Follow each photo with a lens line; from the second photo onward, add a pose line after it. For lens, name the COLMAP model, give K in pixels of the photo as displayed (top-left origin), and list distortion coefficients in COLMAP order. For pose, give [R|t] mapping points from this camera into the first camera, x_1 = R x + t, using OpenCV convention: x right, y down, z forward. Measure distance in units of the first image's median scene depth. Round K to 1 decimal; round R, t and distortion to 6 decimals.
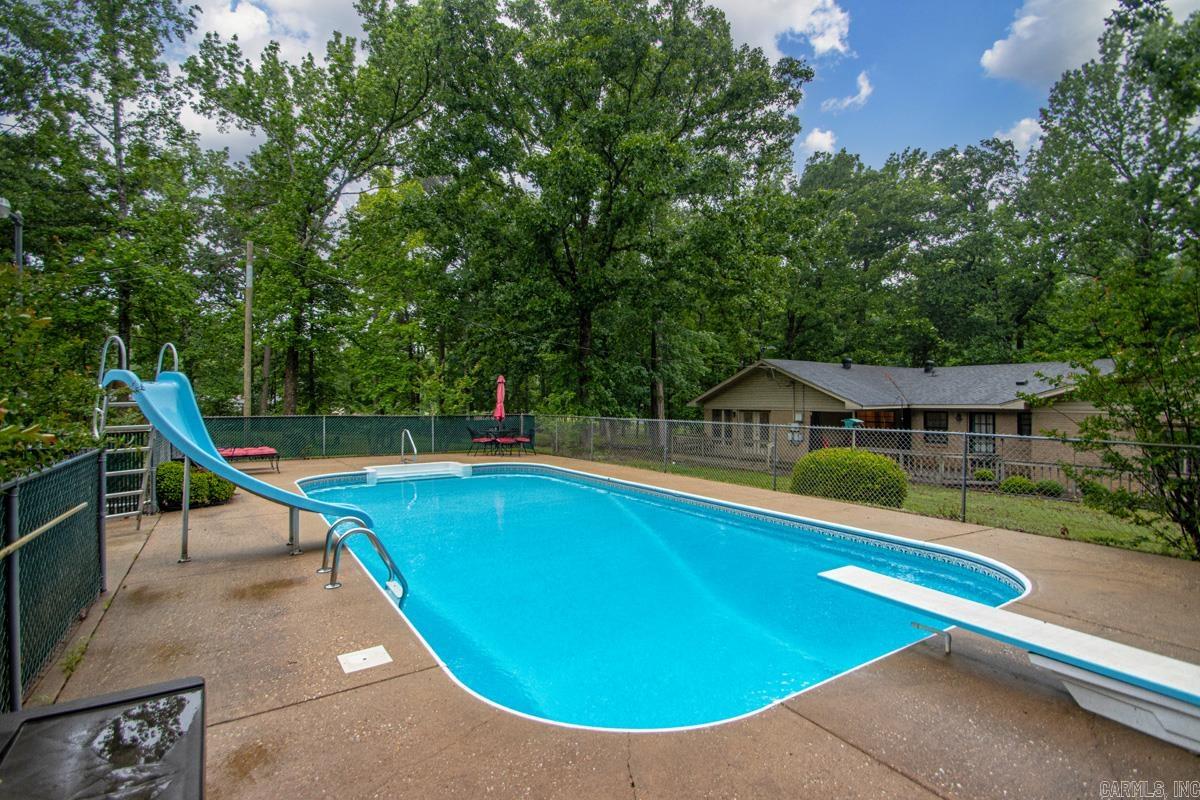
lens RADIAL K [[544.5, 0, 600.6], [0, 544.5, 412.9], [0, 0, 1]] dist [0.021260, -0.017783]
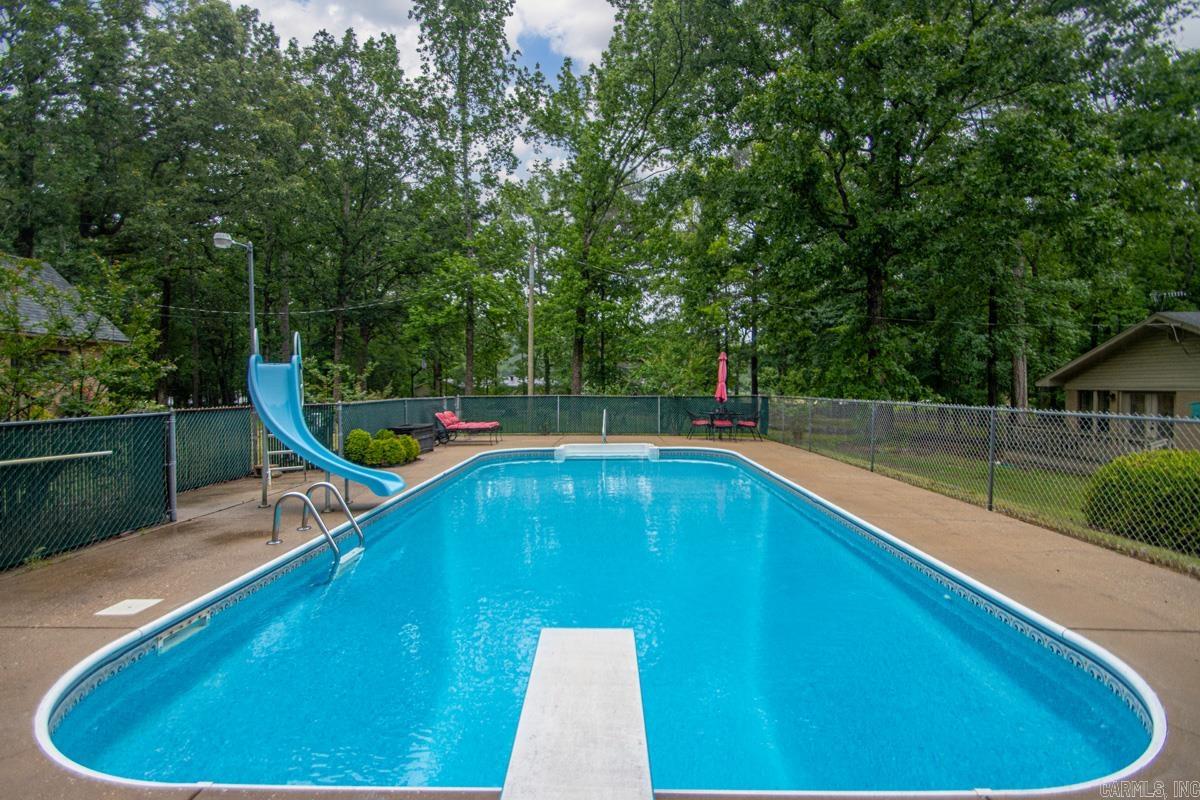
lens RADIAL K [[570.7, 0, 611.1], [0, 570.7, 408.4], [0, 0, 1]] dist [-0.000366, -0.013793]
pose [[0.838510, 0.013583, -0.544716, 0.177585], [-0.002942, 0.999788, 0.020401, 0.006669], [0.544878, -0.015504, 0.838372, 0.110377]]
